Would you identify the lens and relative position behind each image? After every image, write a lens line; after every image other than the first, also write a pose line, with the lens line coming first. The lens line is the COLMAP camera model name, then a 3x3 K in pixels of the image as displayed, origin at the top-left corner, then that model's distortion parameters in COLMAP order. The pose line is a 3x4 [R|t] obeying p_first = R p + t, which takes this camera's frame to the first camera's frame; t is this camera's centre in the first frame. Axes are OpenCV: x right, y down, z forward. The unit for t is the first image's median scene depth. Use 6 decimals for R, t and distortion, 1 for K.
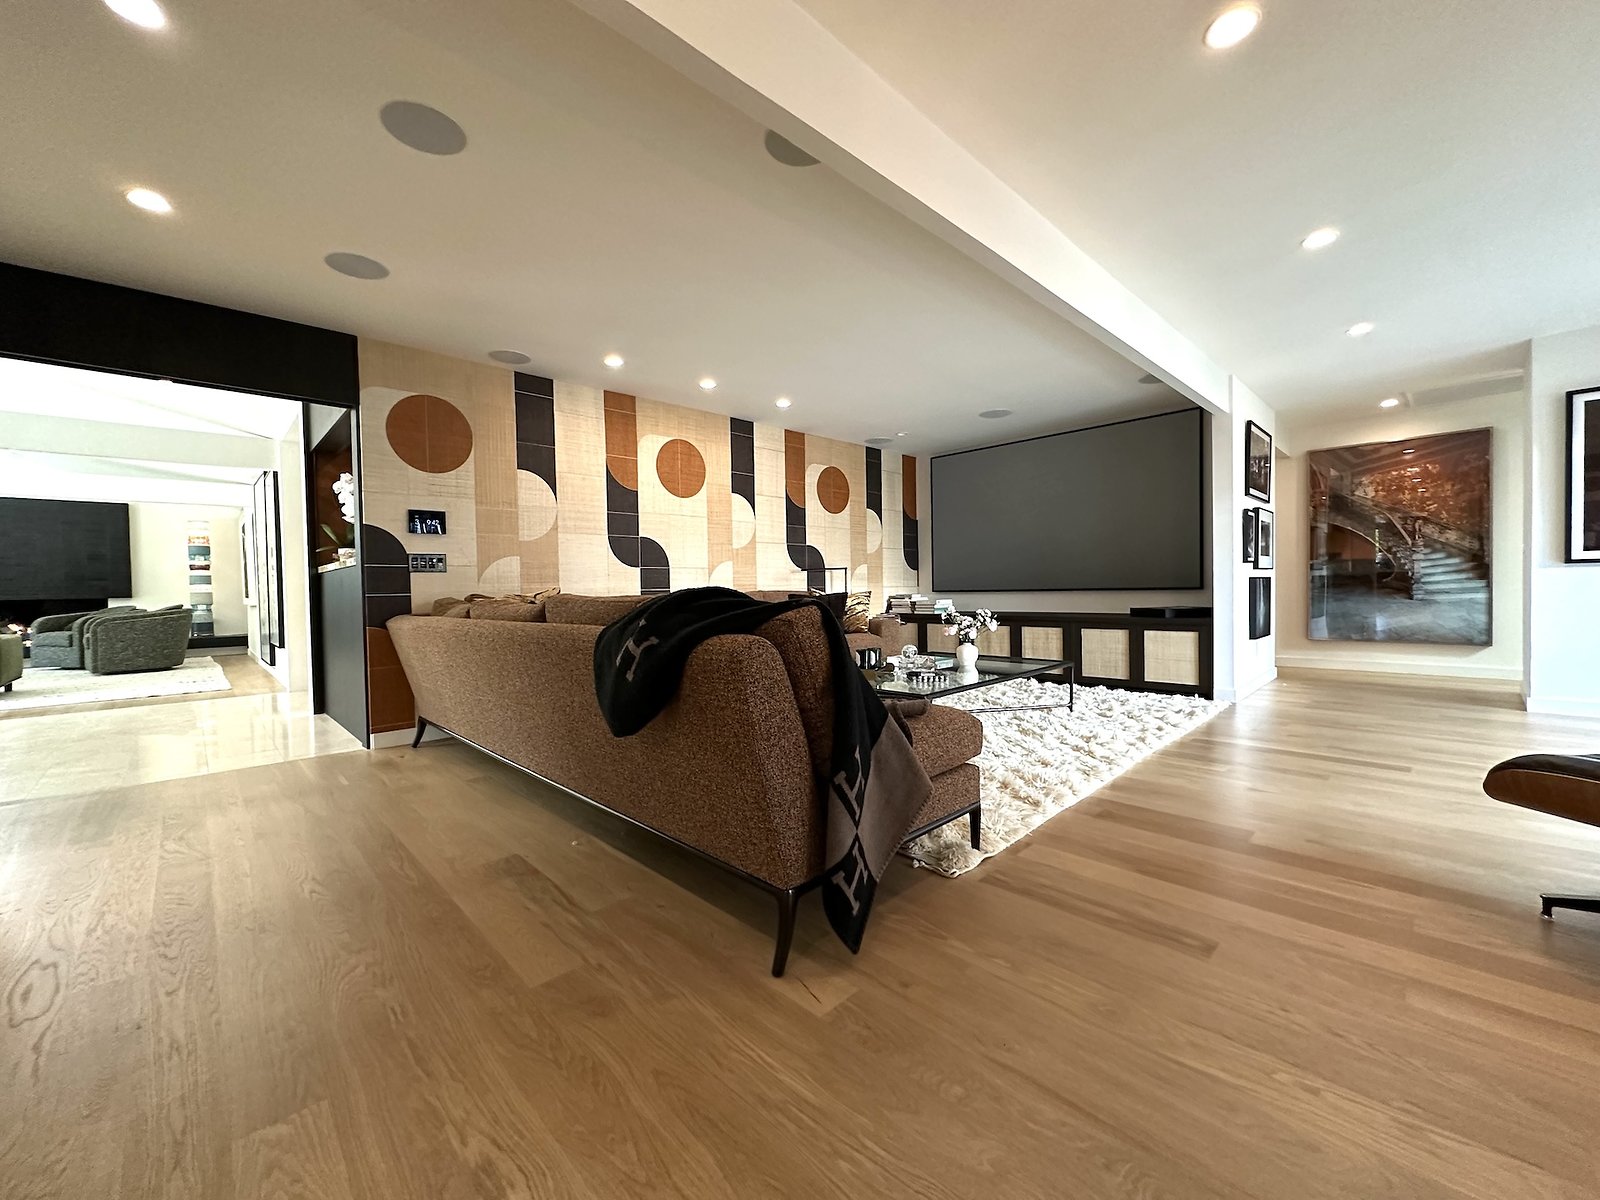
lens RADIAL K [[637.9, 0, 798.5], [0, 637.9, 598.9], [0, 0, 1]] dist [-0.003237, -0.000645]
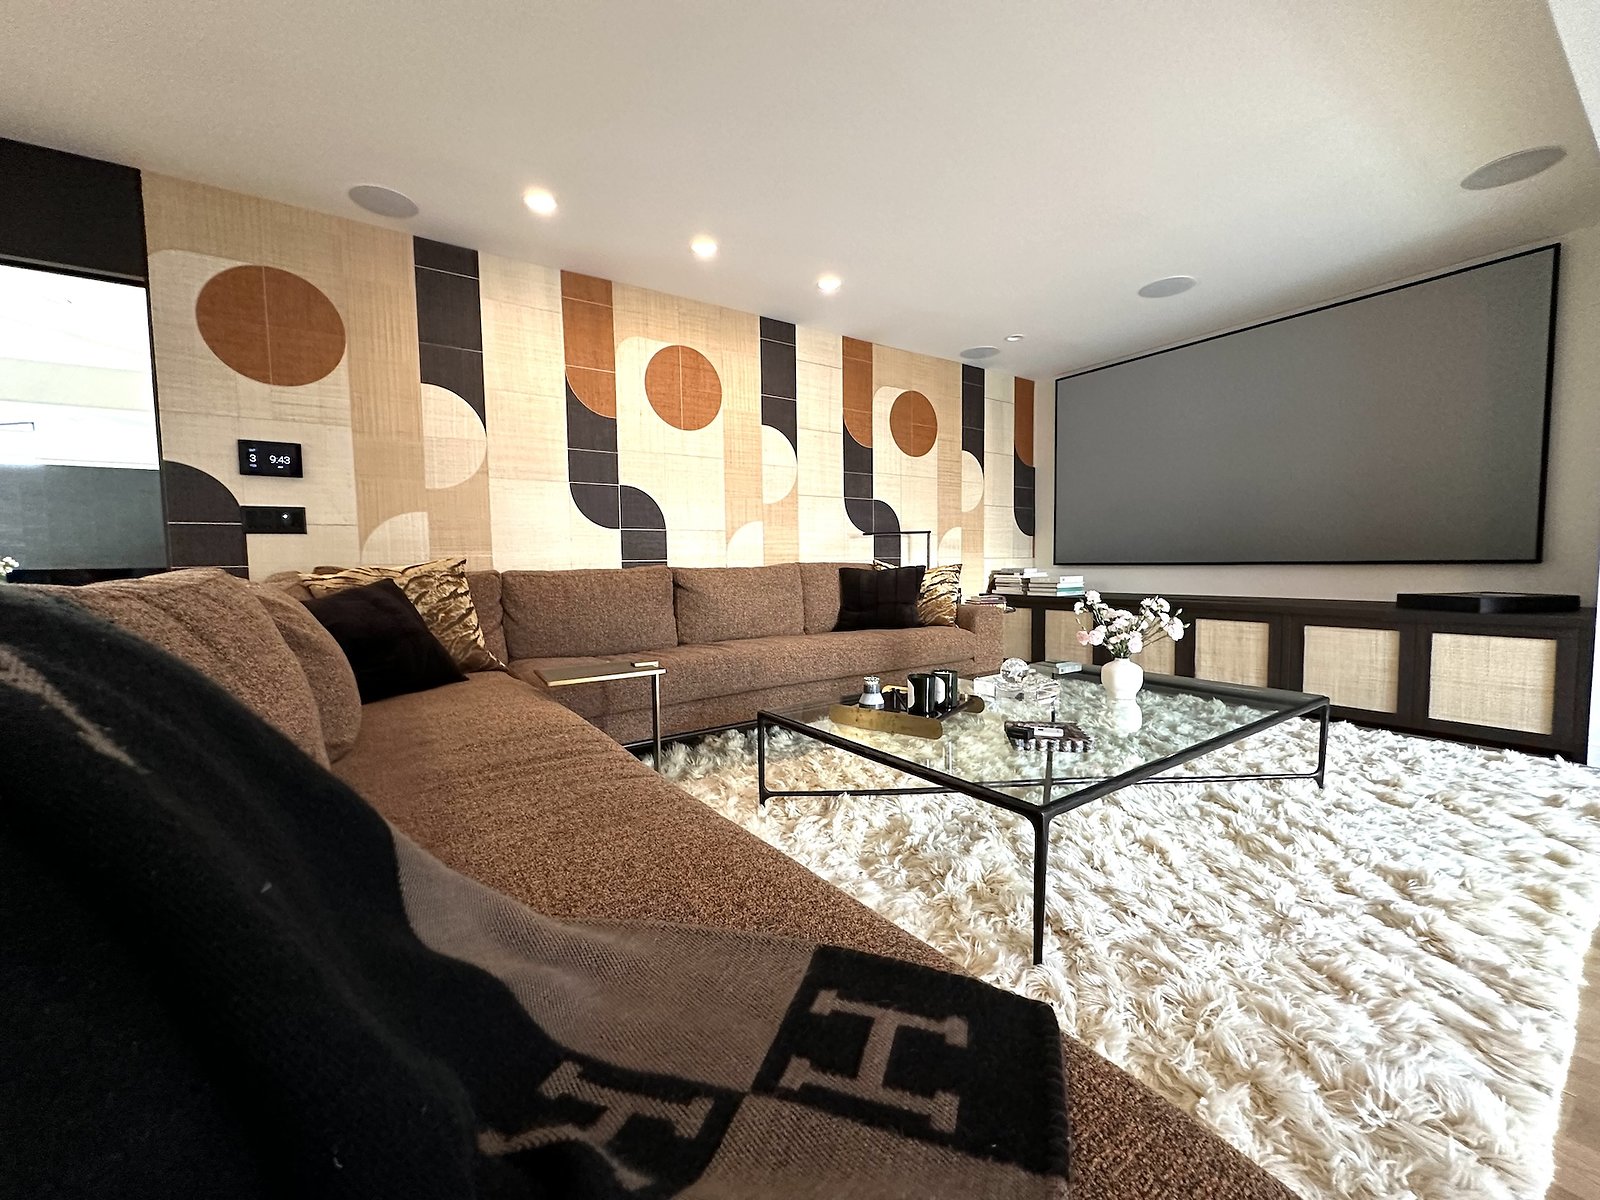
lens RADIAL K [[637.9, 0, 803.8], [0, 637.9, 596.9], [0, 0, 1]] dist [-0.003237, -0.000645]
pose [[0.987010, 0.011957, -0.160214, 0.063516], [-0.005334, 0.999116, 0.041706, -0.004960], [0.160571, -0.040310, 0.986201, 0.329596]]
